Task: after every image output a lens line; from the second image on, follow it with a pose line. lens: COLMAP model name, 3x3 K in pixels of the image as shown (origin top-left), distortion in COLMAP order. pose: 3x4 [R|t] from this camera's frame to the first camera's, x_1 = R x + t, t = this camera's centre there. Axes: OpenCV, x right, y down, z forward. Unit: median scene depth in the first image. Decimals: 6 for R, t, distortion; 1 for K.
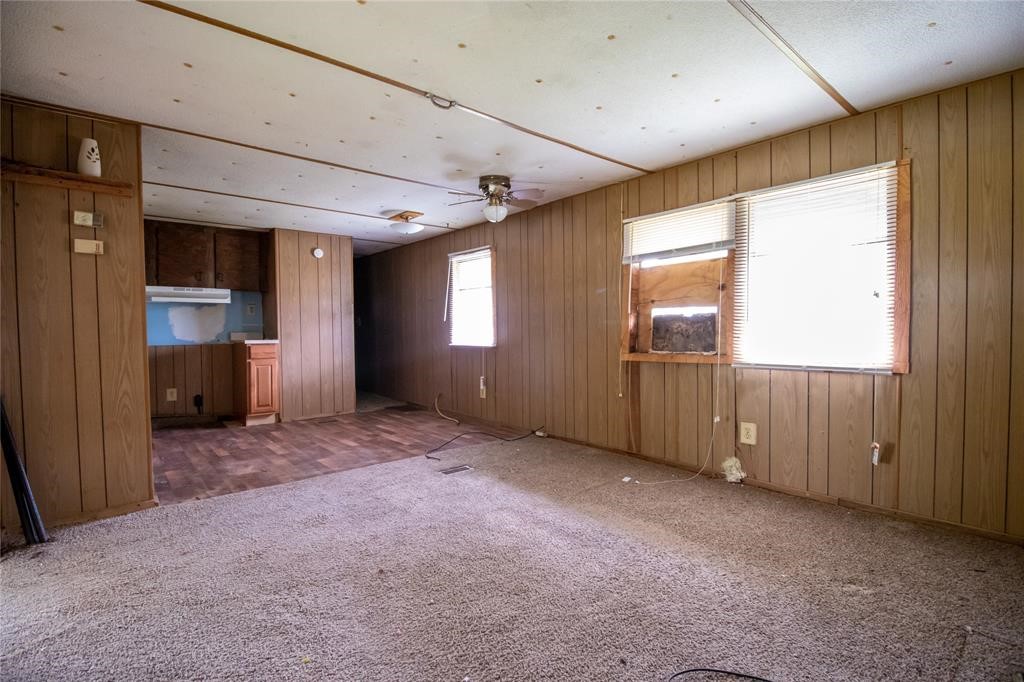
lens RADIAL K [[473.4, 0, 506.7], [0, 473.4, 339.6], [0, 0, 1]] dist [-0.000802, -0.011093]
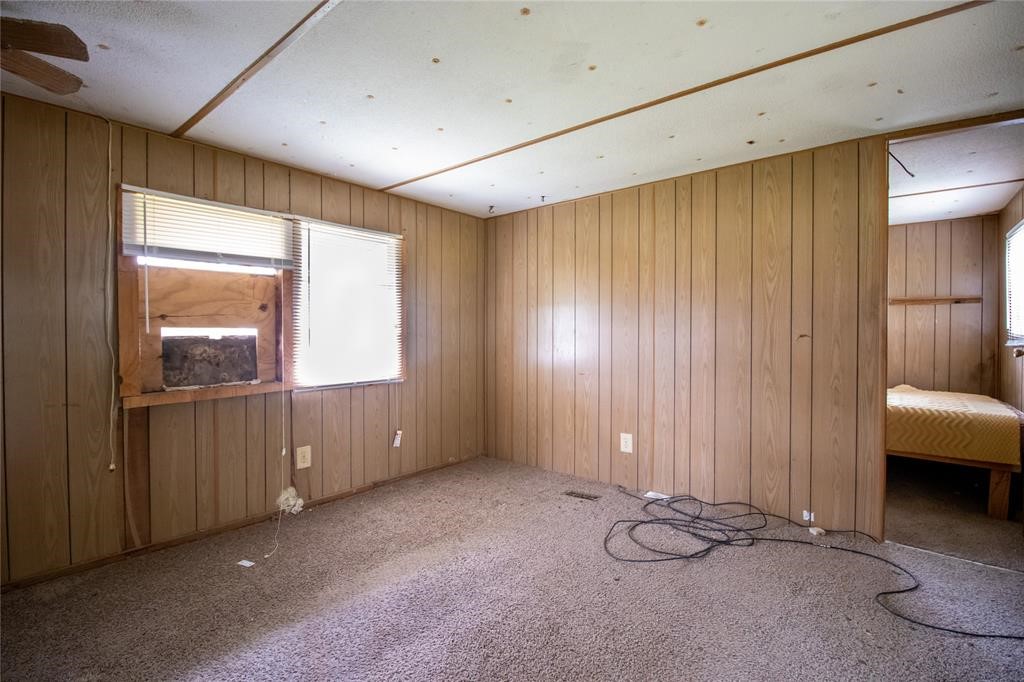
lens RADIAL K [[473.4, 0, 506.7], [0, 473.4, 339.6], [0, 0, 1]] dist [-0.000802, -0.011093]
pose [[-0.167181, 0.000542, 0.985926, -0.886674], [0.028462, 0.999586, 0.004276, -0.068895], [-0.985515, 0.028776, -0.167127, 1.195619]]
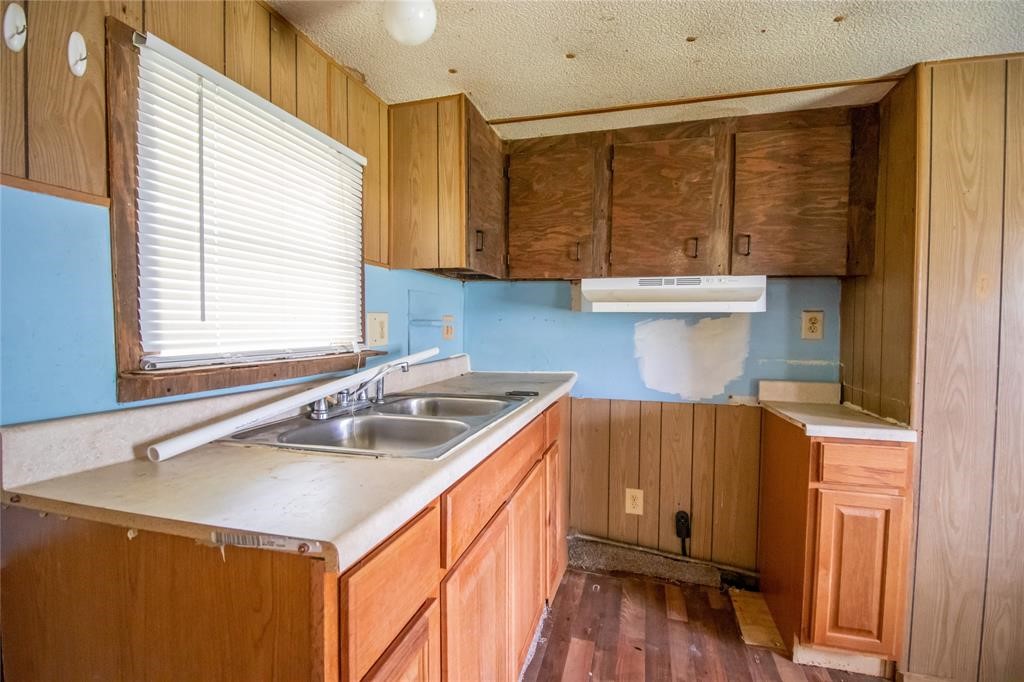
lens RADIAL K [[473.4, 0, 506.7], [0, 473.4, 339.6], [0, 0, 1]] dist [-0.000802, -0.011093]
pose [[0.550526, 0.043126, -0.833703, -0.324790], [-0.030098, 0.999041, 0.031804, -0.051561], [0.834275, 0.007584, 0.551296, 0.525770]]
